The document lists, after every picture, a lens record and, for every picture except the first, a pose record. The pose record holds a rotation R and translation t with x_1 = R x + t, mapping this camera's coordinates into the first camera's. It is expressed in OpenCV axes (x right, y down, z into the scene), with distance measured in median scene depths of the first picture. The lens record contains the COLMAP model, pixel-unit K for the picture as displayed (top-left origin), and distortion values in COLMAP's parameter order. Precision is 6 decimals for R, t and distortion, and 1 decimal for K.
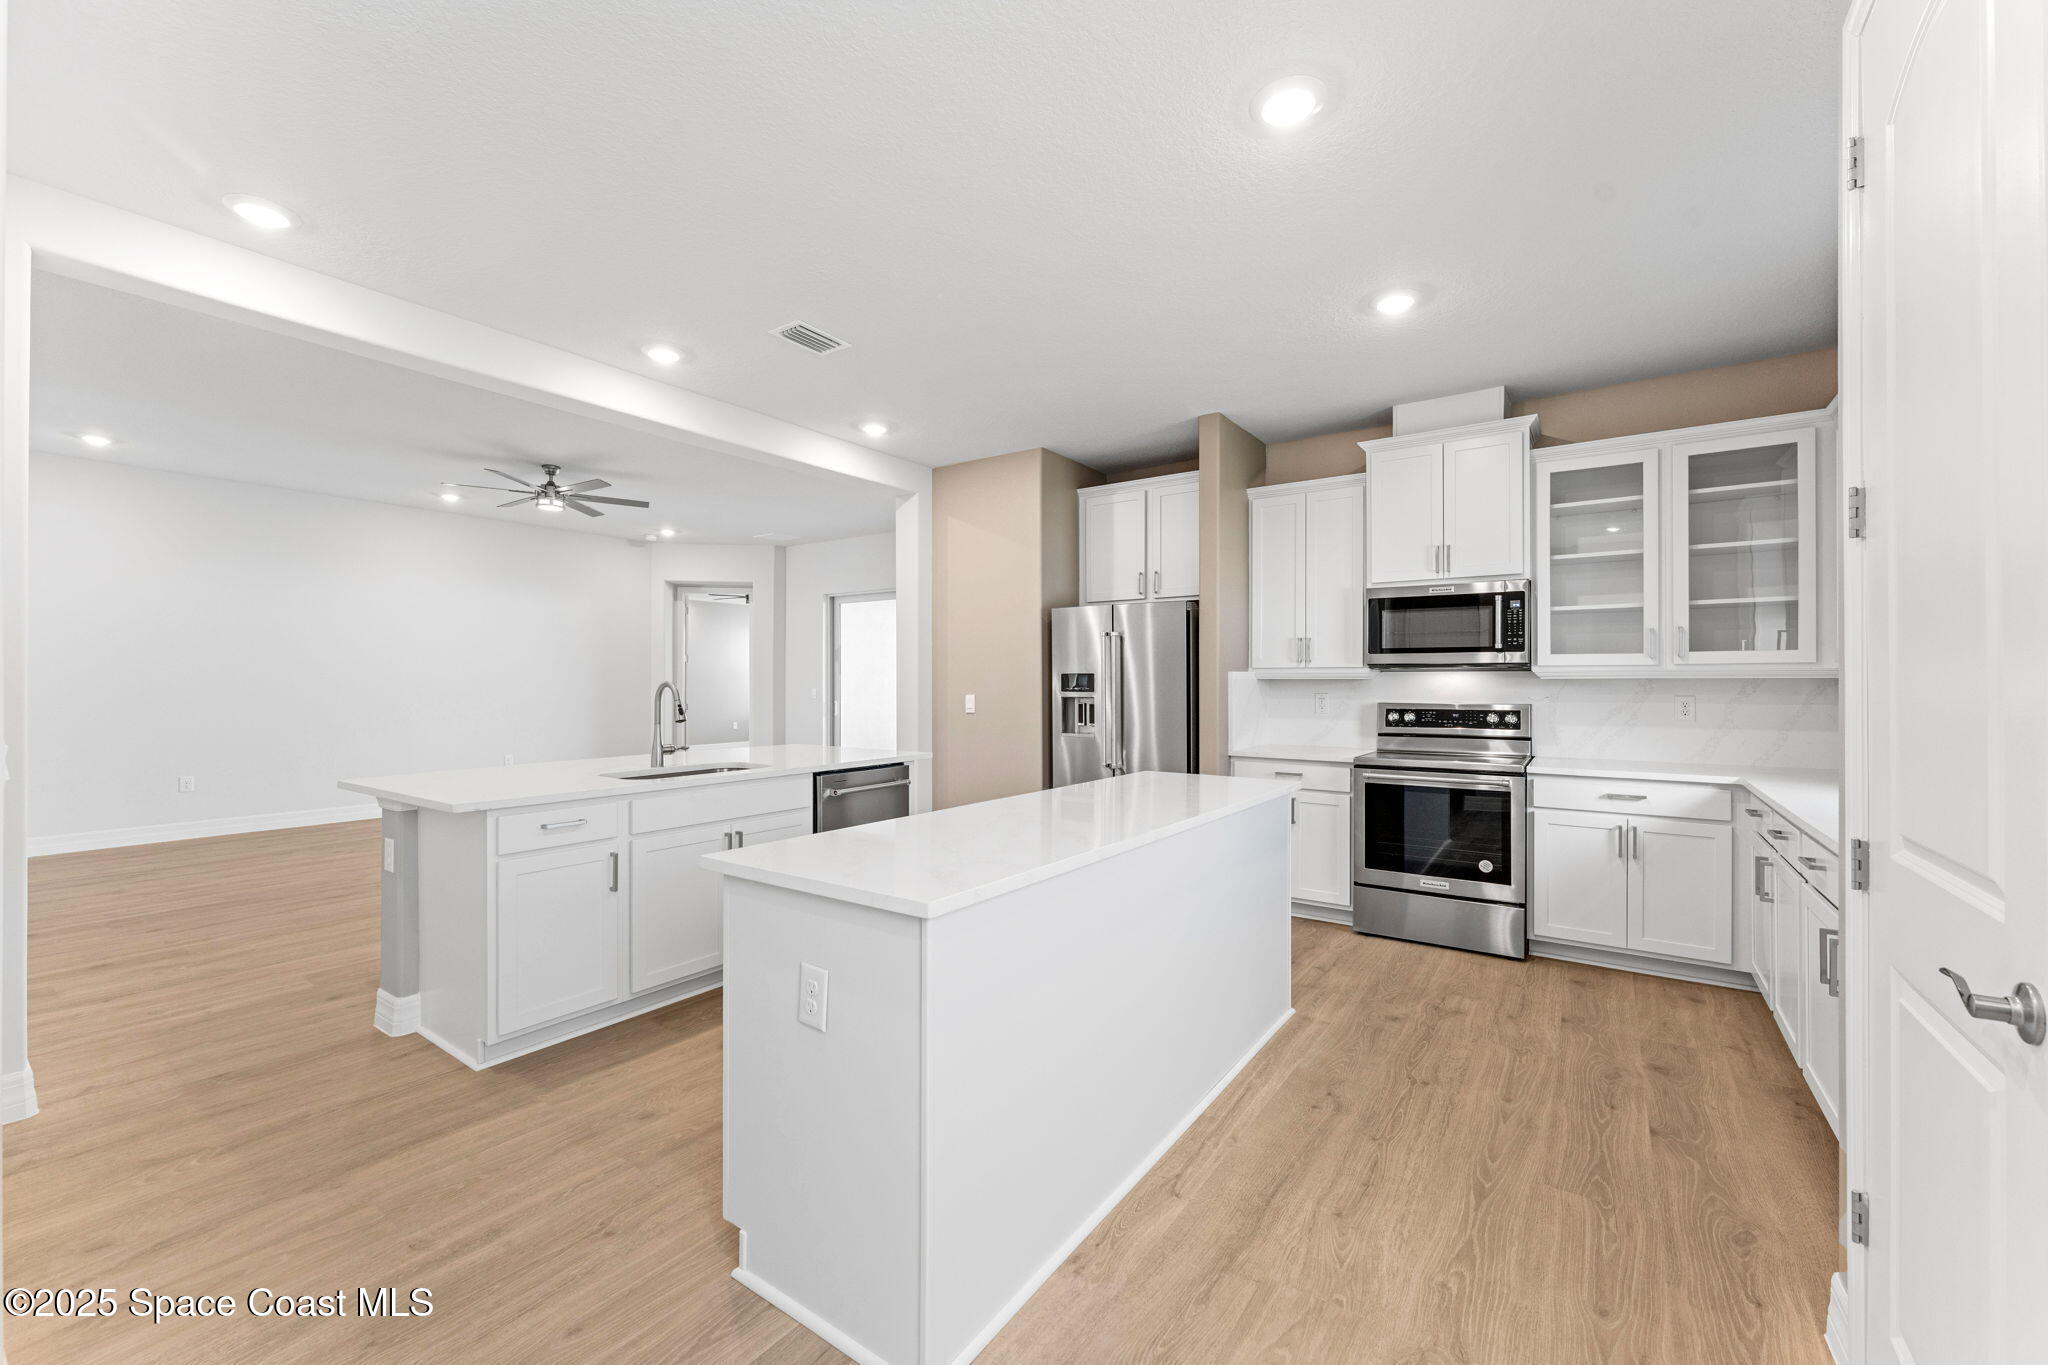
lens RADIAL K [[820.1, 0, 1021.0], [0, 820.1, 683.8], [0, 0, 1]] dist [-0.001280, 0.000079]
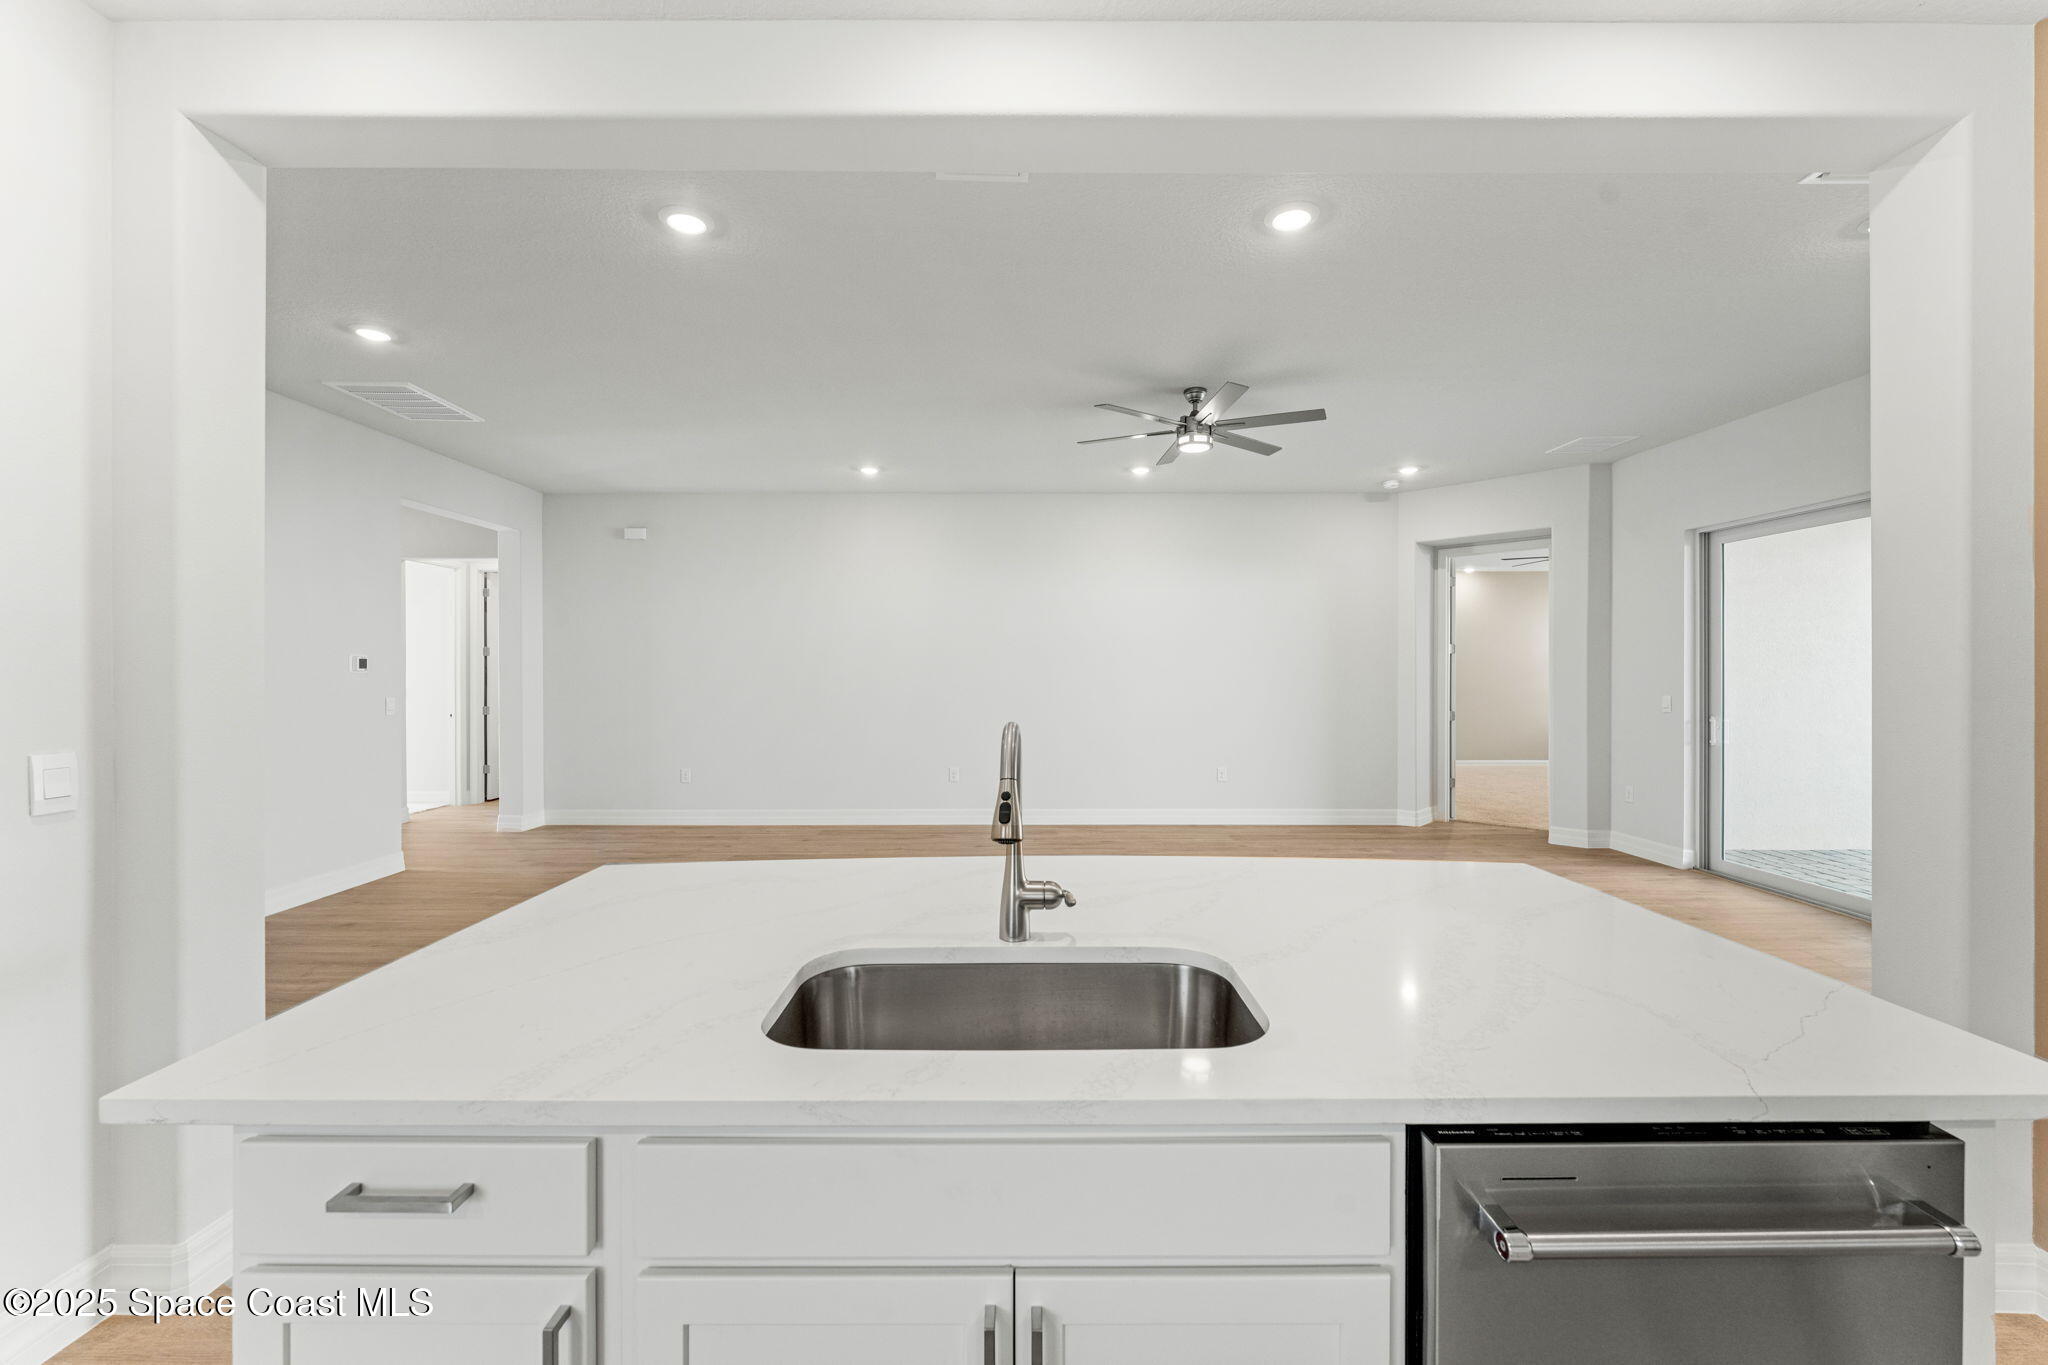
lens RADIAL K [[820.1, 0, 1019.2], [0, 820.1, 674.5], [0, 0, 1]] dist [-0.001280, 0.000079]
pose [[0.581643, 0.002280, -0.813441, -0.123363], [-0.000769, 0.999997, 0.002252, -0.026037], [0.813444, -0.000684, 0.581643, 0.771321]]
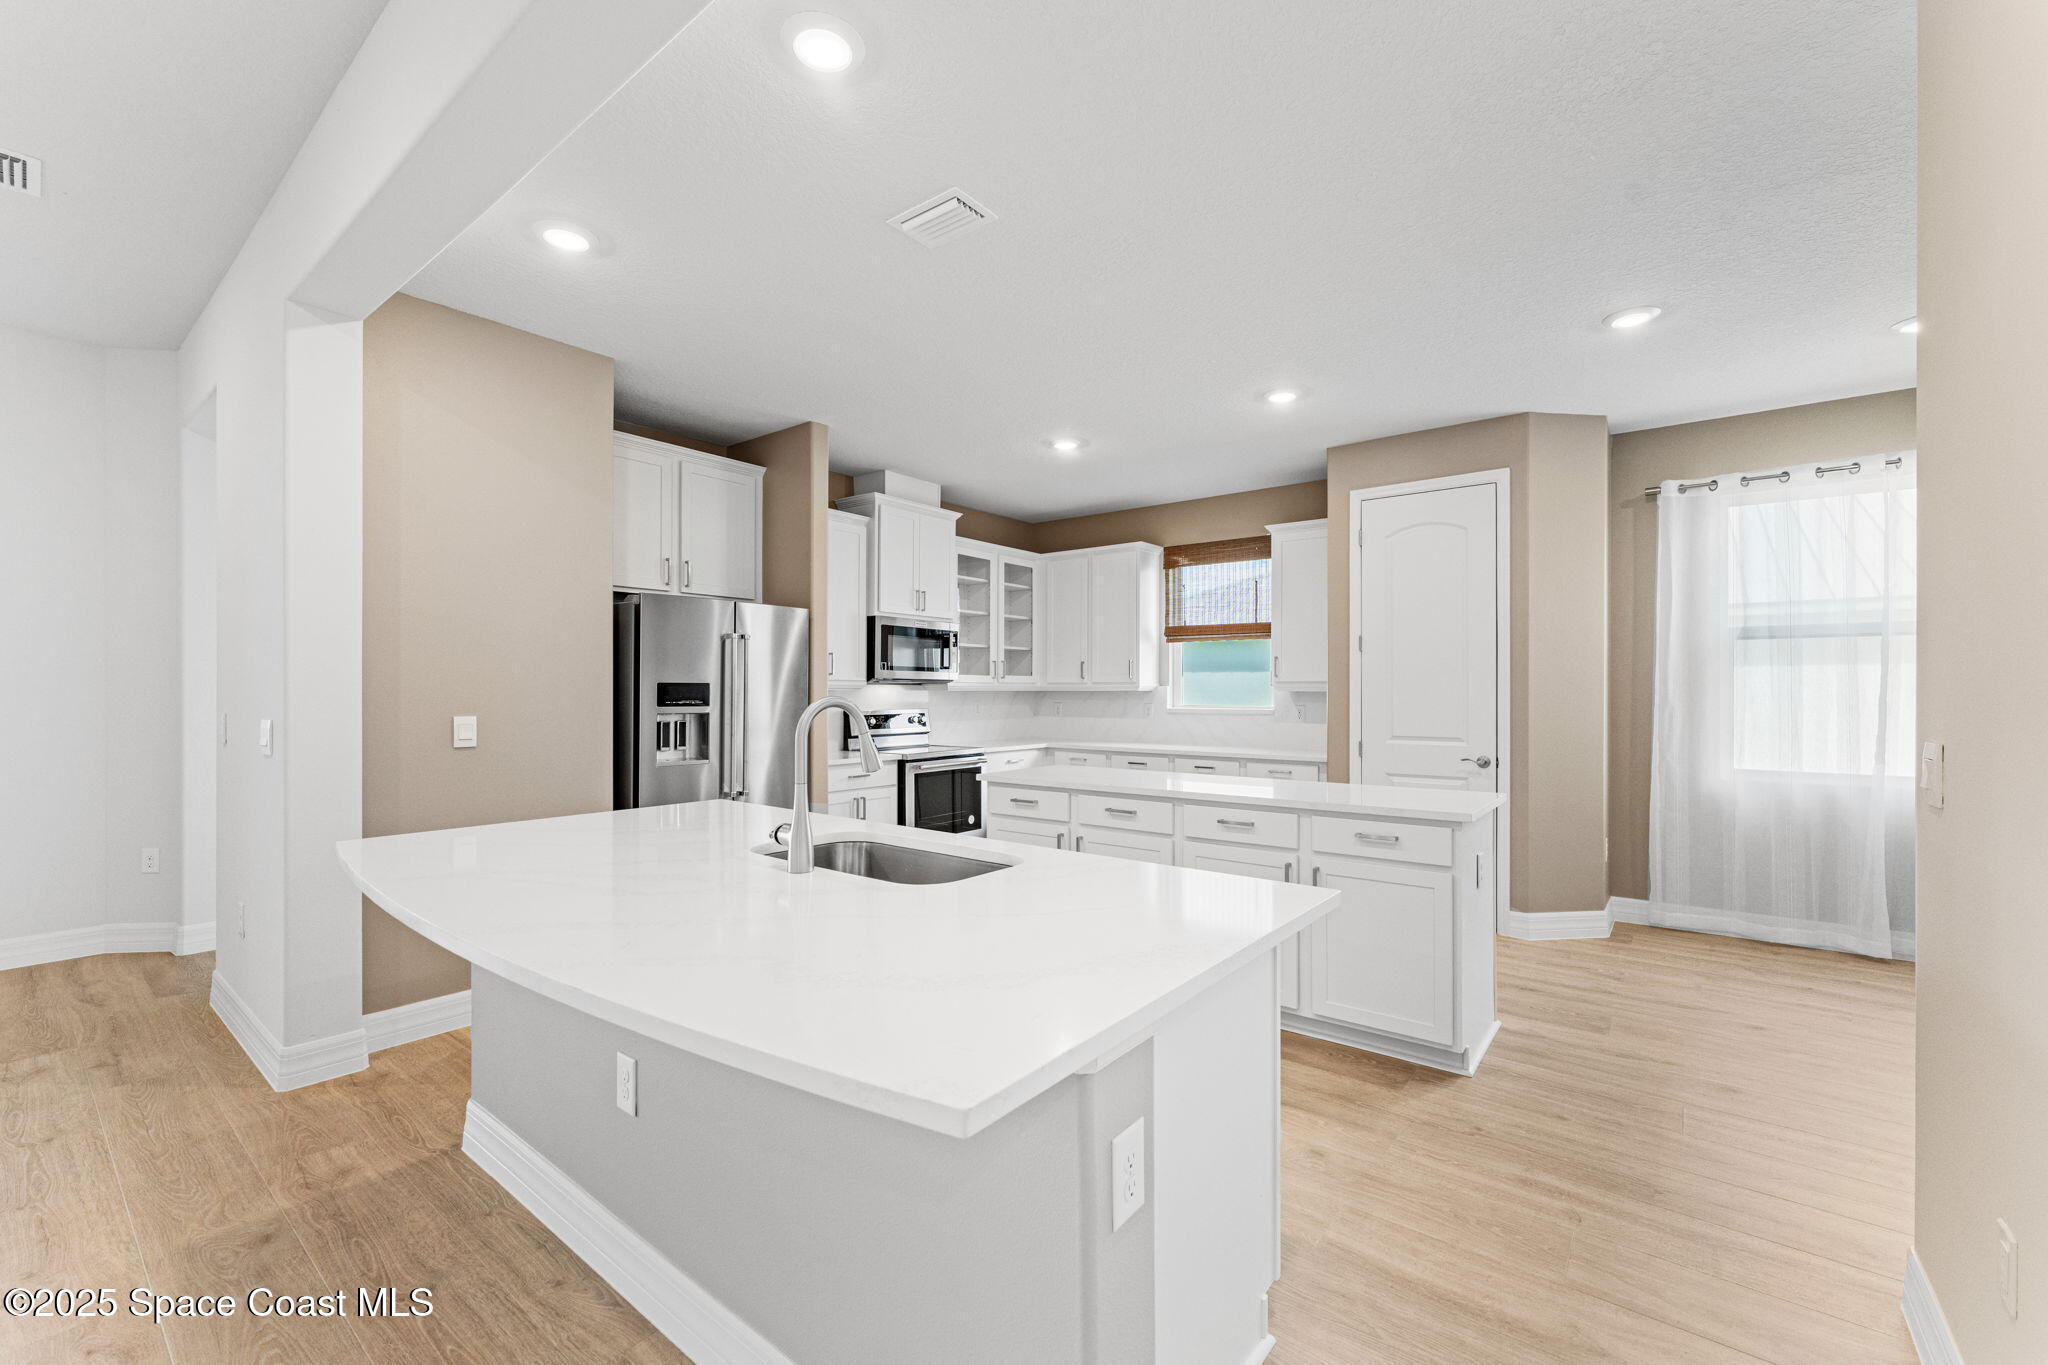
lens RADIAL K [[830.9, 0, 1050.5], [0, 830.9, 687.8], [0, 0, 1]] dist [-0.005063, 0.000575]
pose [[0.029351, 0.003783, 0.999562, -0.927824], [0.000776, 0.999992, -0.003807, -0.005759], [-0.999569, 0.000888, 0.029348, 0.831010]]
